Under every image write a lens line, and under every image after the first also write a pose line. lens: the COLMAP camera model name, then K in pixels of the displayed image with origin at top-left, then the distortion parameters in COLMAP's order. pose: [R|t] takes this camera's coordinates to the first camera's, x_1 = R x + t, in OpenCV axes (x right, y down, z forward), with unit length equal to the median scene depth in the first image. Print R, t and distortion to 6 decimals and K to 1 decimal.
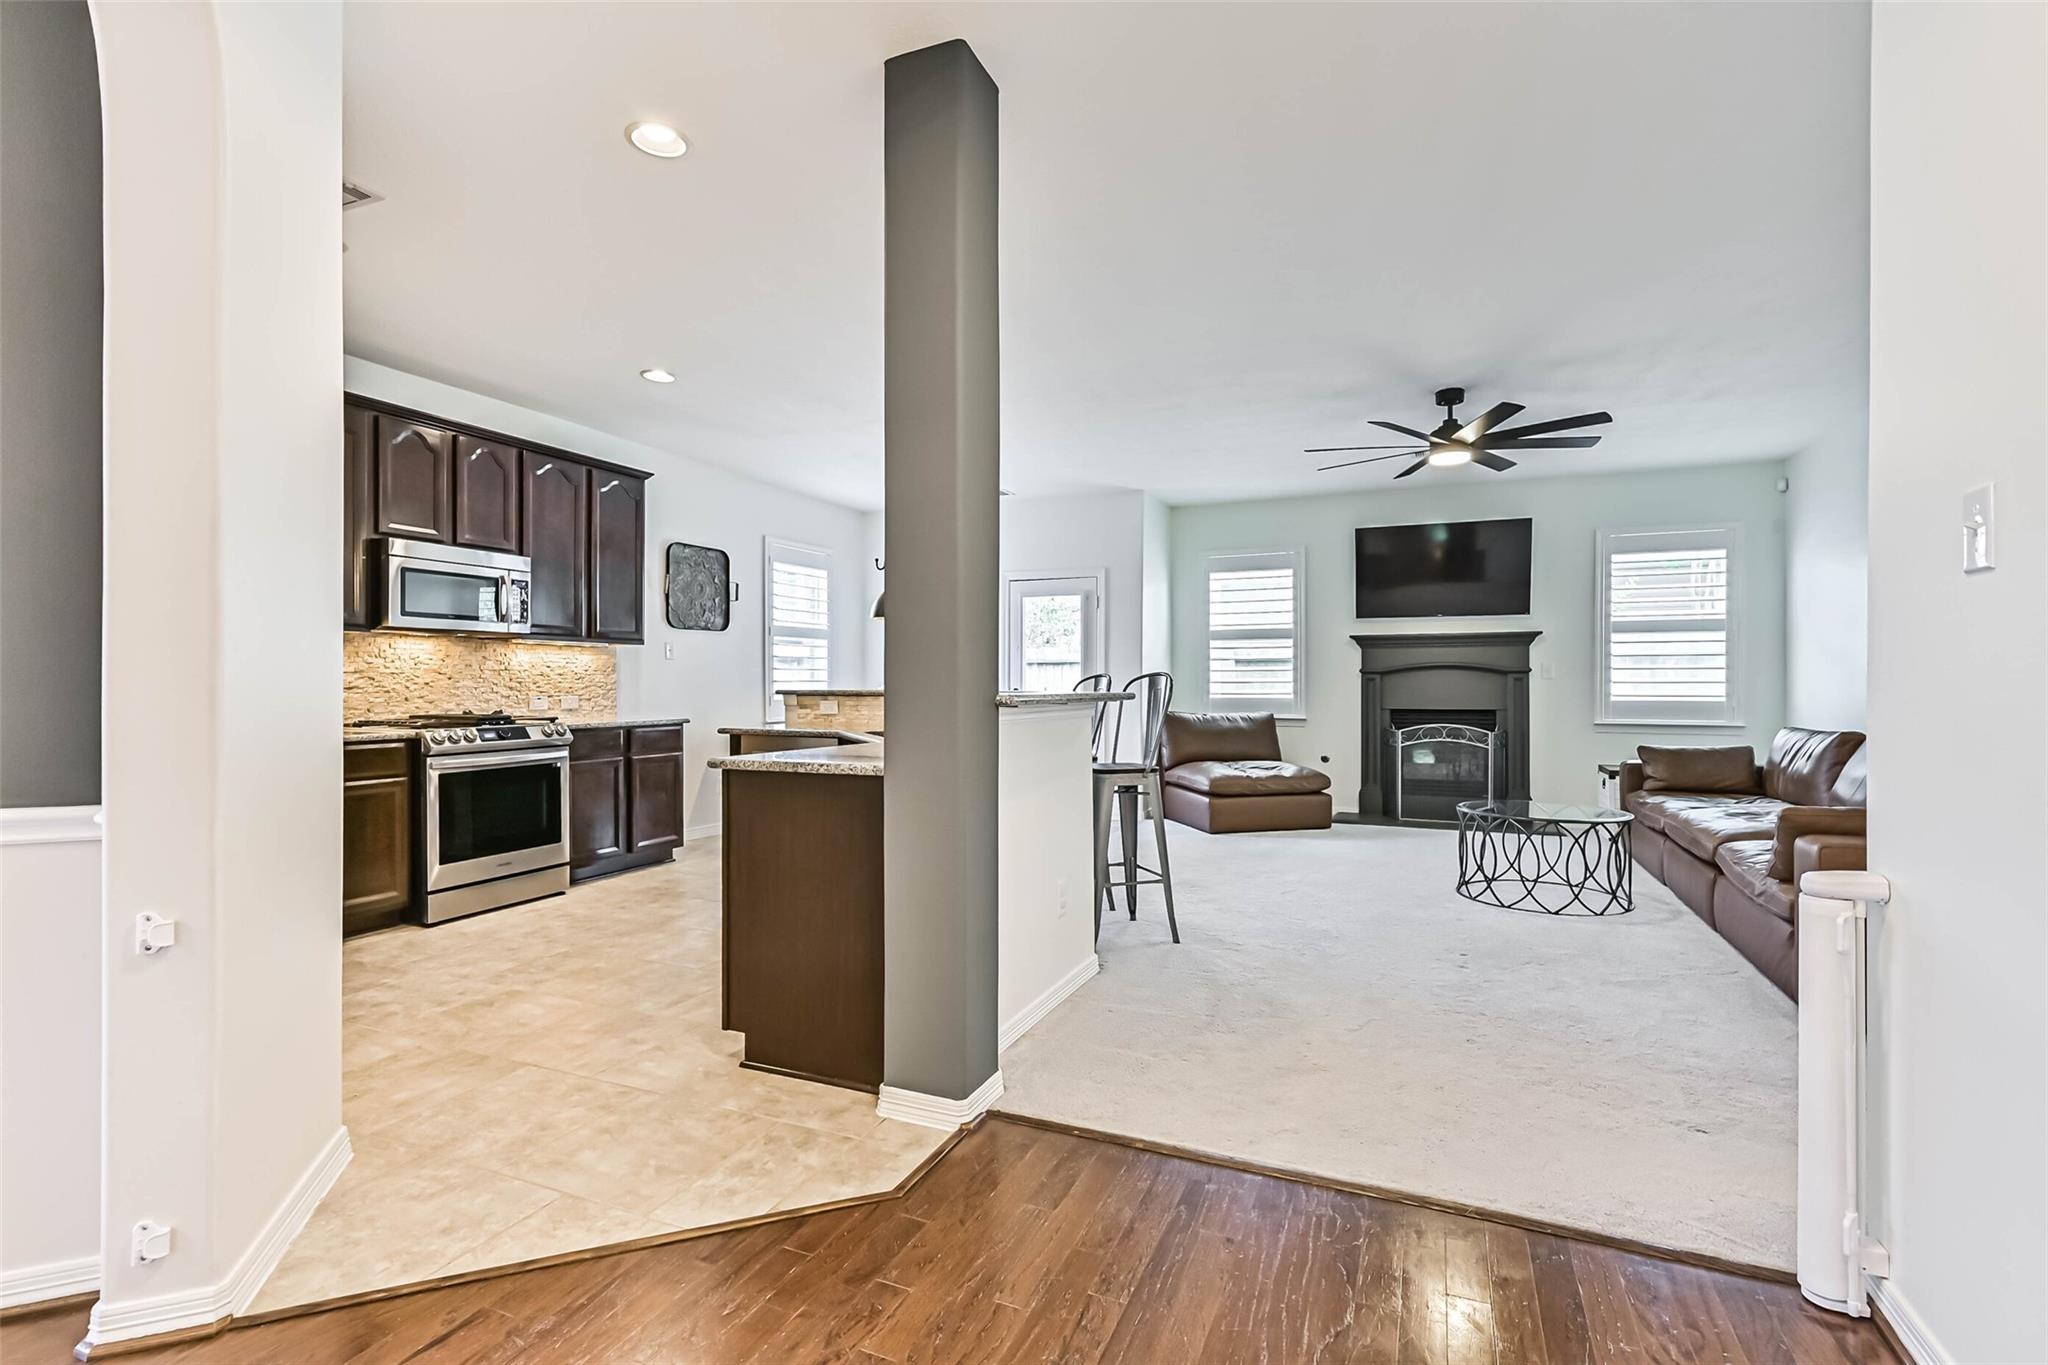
lens RADIAL K [[935.3, 0, 1030.5], [0, 935.3, 685.0], [0, 0, 1]] dist [0.012109, -0.002774]
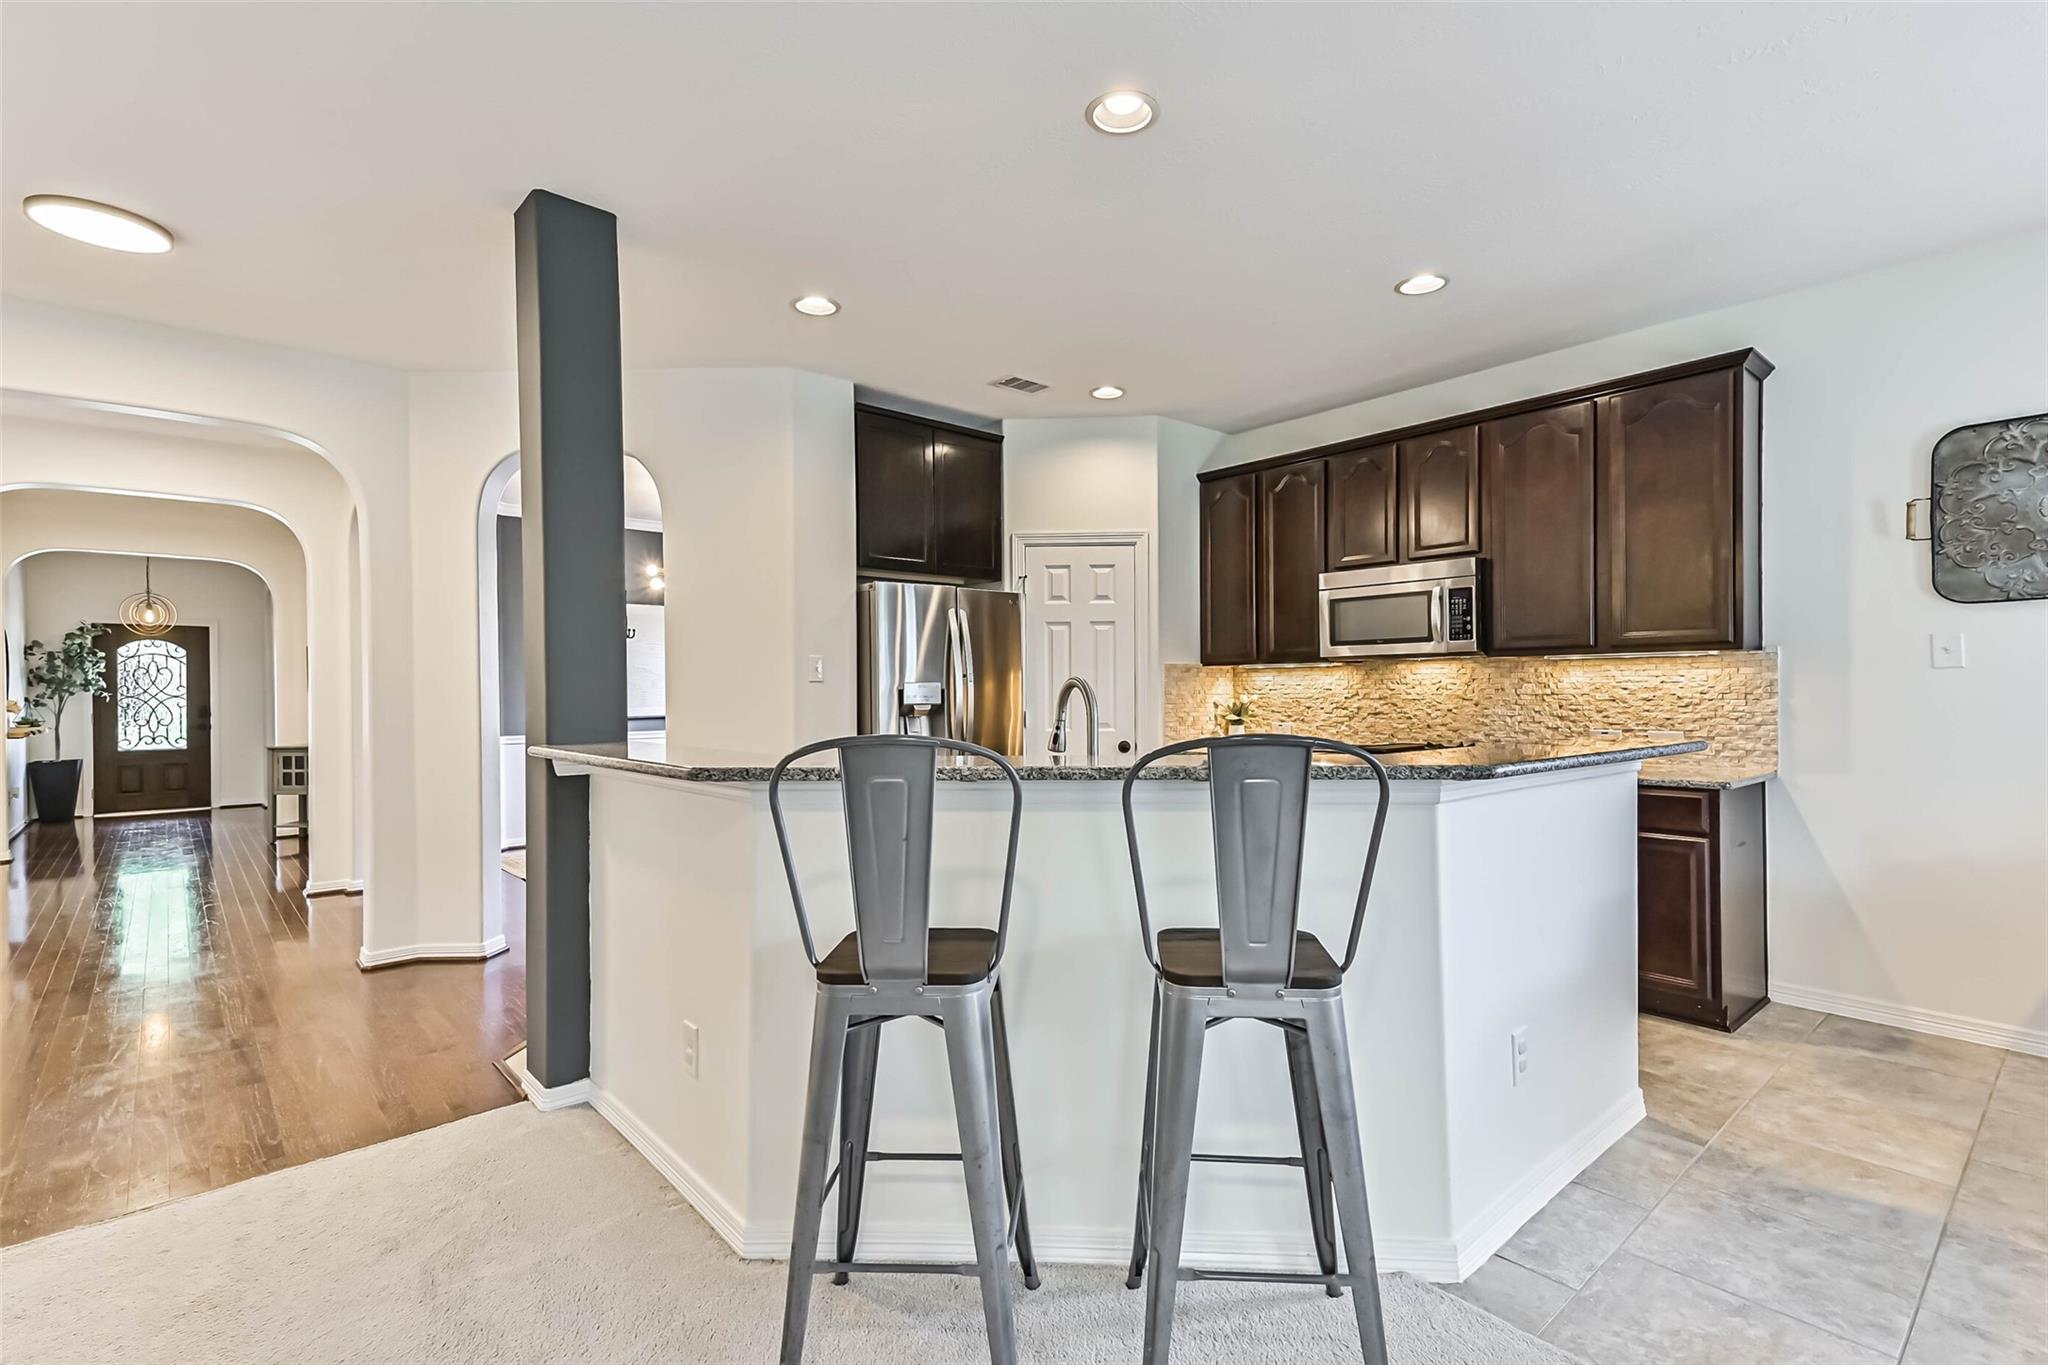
lens RADIAL K [[935.3, 0, 1017.5], [0, 935.3, 679.1], [0, 0, 1]] dist [0.012109, -0.002774]
pose [[-0.437543, -0.006216, -0.899176, 0.301225], [0.007774, 0.999913, -0.010696, -0.020863], [0.899164, -0.011670, -0.437457, 0.827972]]
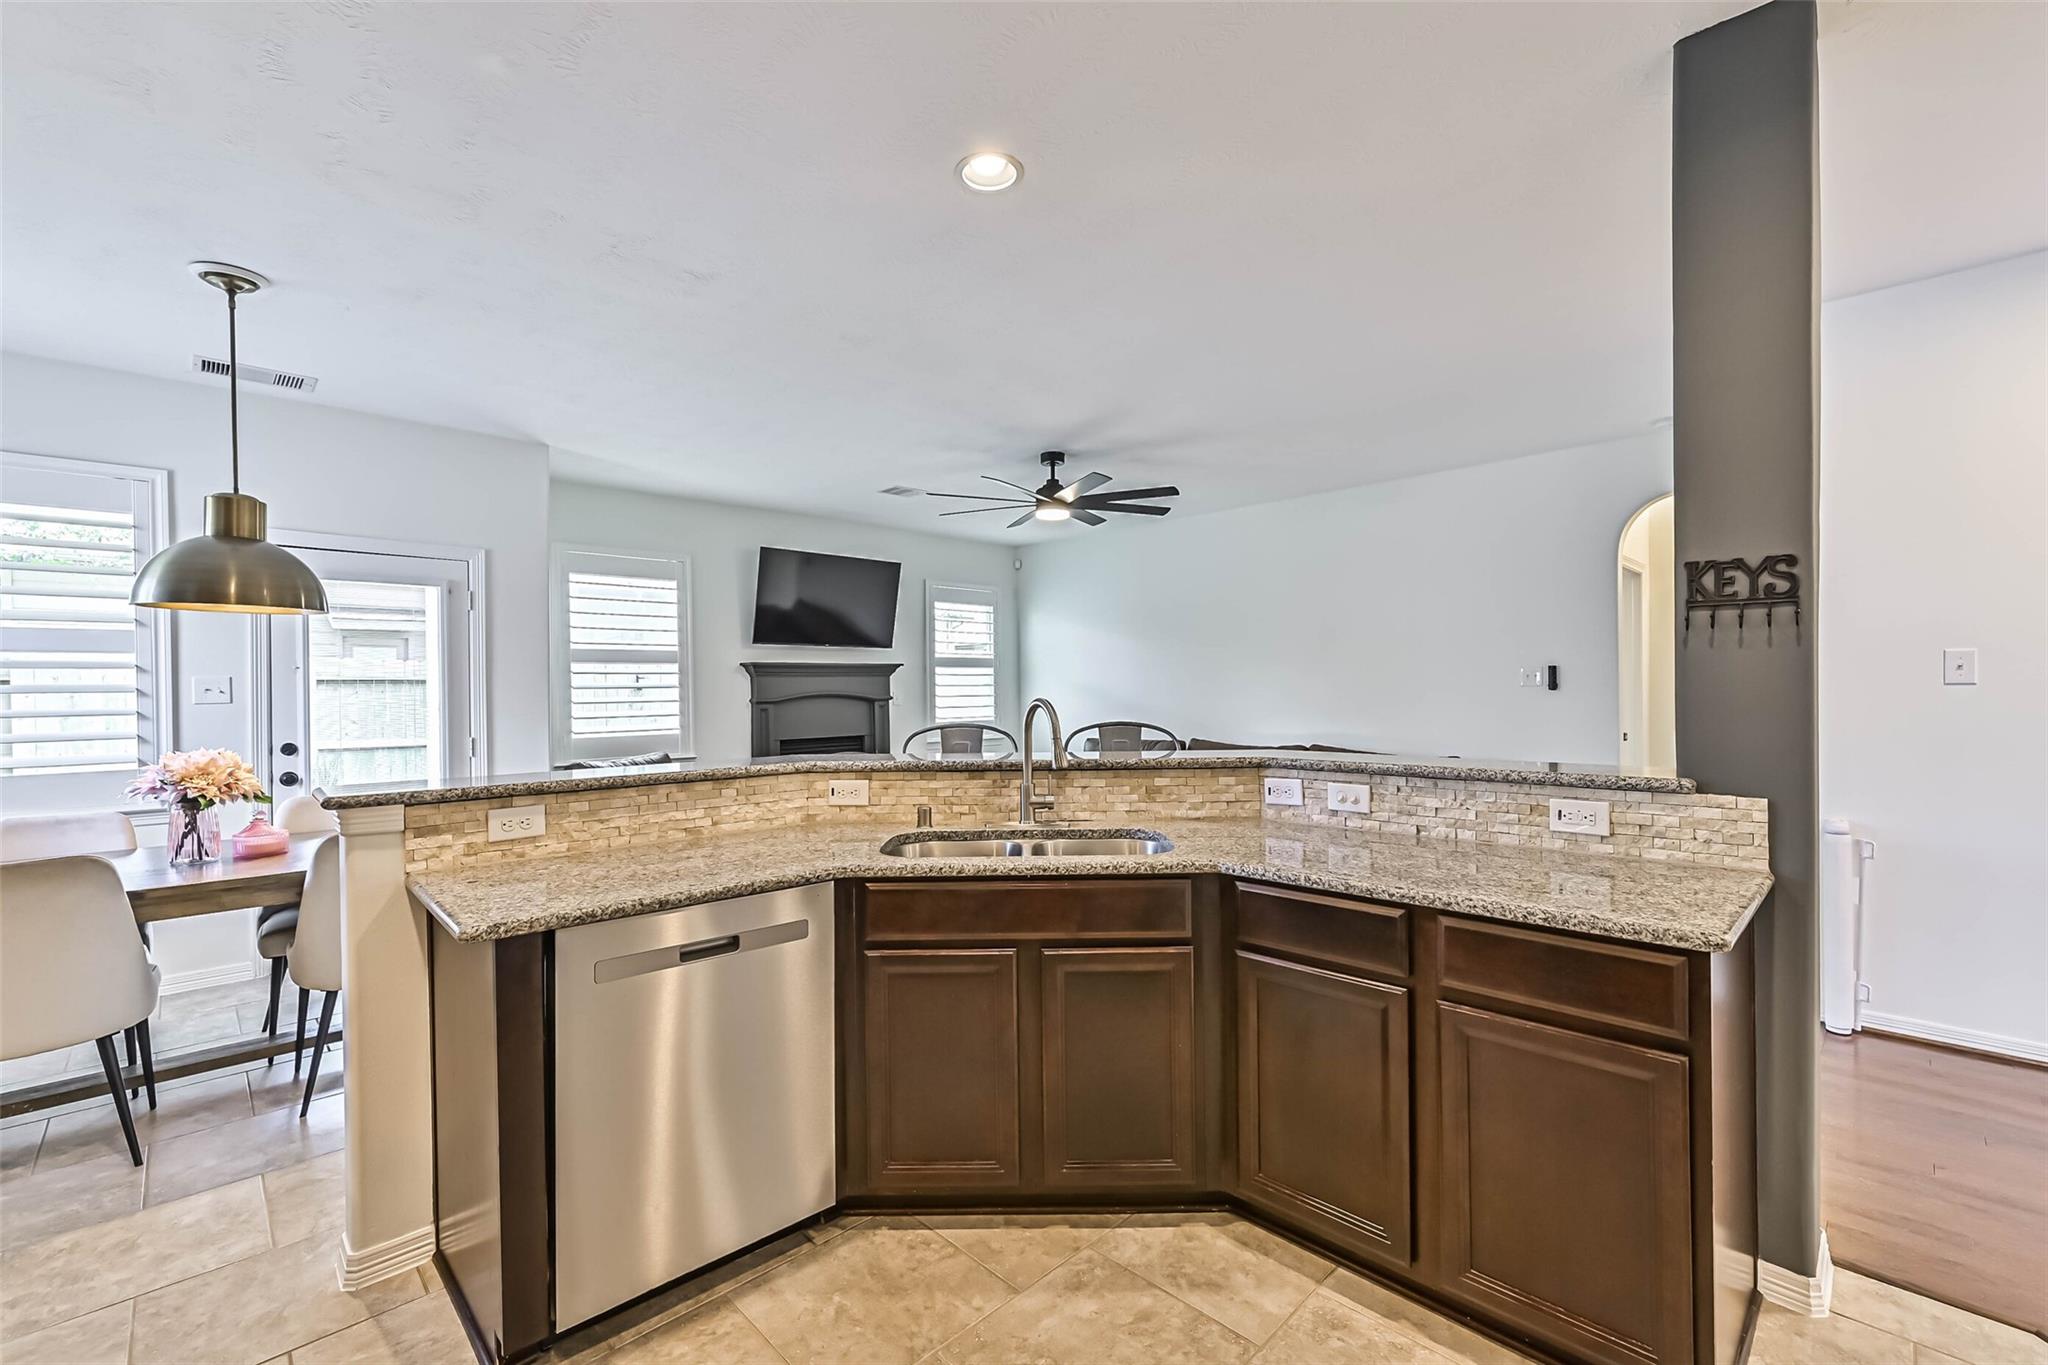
lens RADIAL K [[865.5, 0, 1022.3], [0, 865.5, 687.8], [0, 0, 1]] dist [0.018419, -0.000607]
pose [[0.394136, -0.004668, 0.919040, -0.422375], [0.011020, 0.999939, 0.000352, -0.031826], [-0.918986, 0.009989, 0.394163, 0.533824]]
